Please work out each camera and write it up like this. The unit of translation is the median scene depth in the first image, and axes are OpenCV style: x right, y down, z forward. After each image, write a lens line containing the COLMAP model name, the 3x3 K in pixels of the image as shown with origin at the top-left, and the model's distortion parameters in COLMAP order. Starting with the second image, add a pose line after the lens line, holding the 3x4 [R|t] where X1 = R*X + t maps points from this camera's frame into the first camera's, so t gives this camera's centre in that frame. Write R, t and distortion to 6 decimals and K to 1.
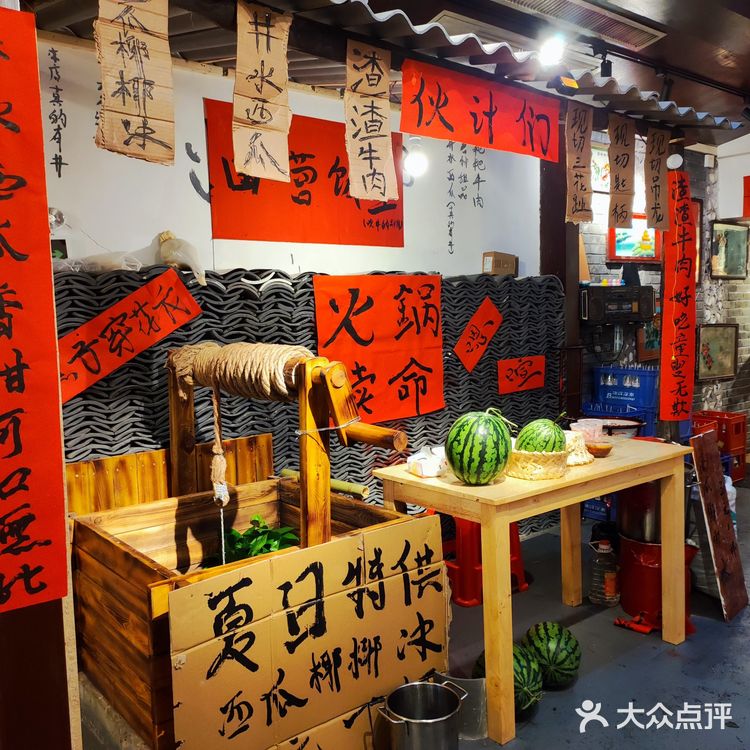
lens RADIAL K [[745.6, 0, 367.1], [0, 745.6, 372.6], [0, 0, 1]] dist [0.059193, 0.000000]
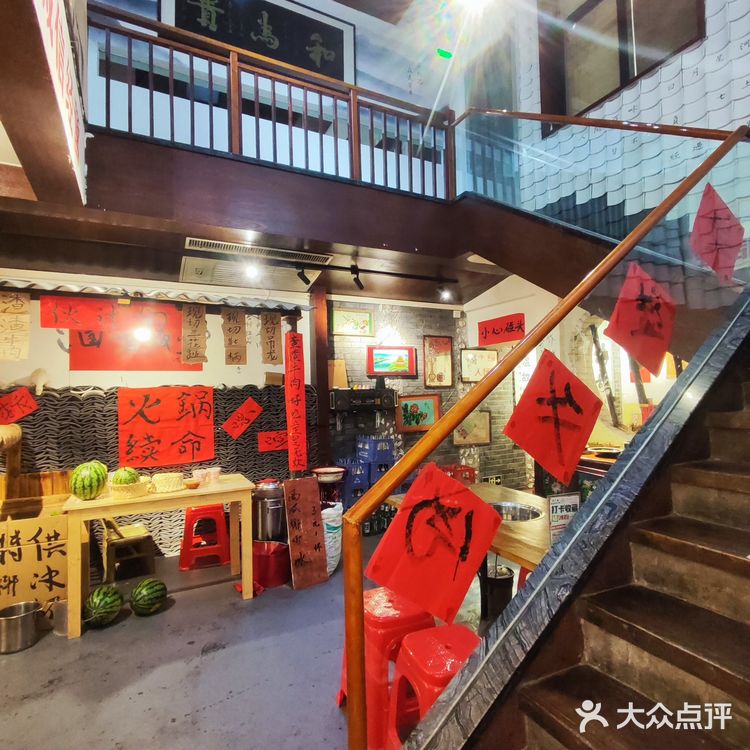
lens RADIAL K [[462.0, 0, 370.2], [0, 462.0, 371.2], [0, 0, 1]] dist [-0.002257, -0.001487]
pose [[0.977624, -0.010046, -0.210119, 1.149398], [-0.017143, 0.991732, -0.127175, -0.044533], [0.209659, 0.127931, 0.969369, -0.054639]]
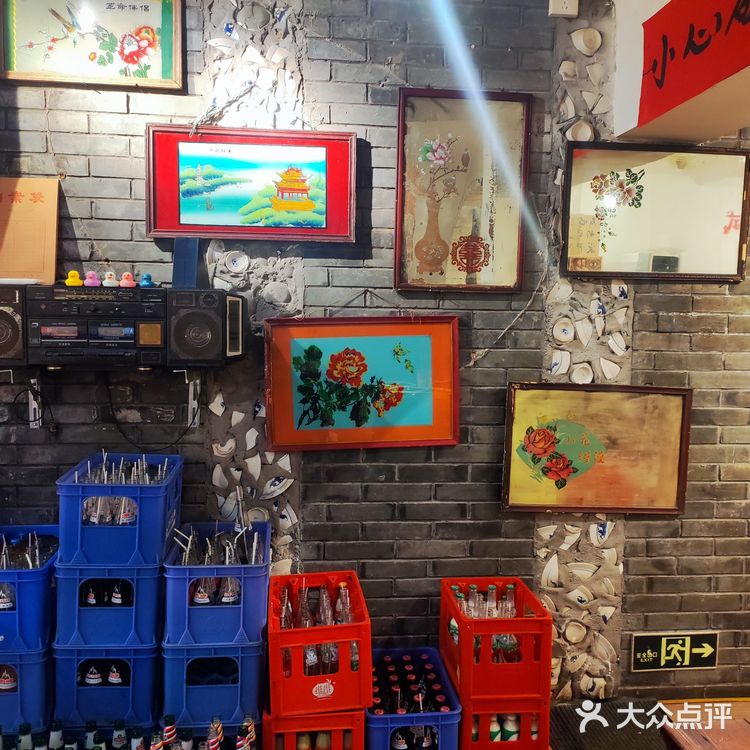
lens RADIAL K [[745.6, 0, 373.4], [0, 745.6, 376.6], [0, 0, 1]] dist [0.059193, 0.000000]
pose [[0.832940, 0.081263, -0.547364, 1.471493], [-0.082134, 0.996357, 0.022937, -0.169996], [0.547234, 0.025852, 0.836580, 1.424400]]
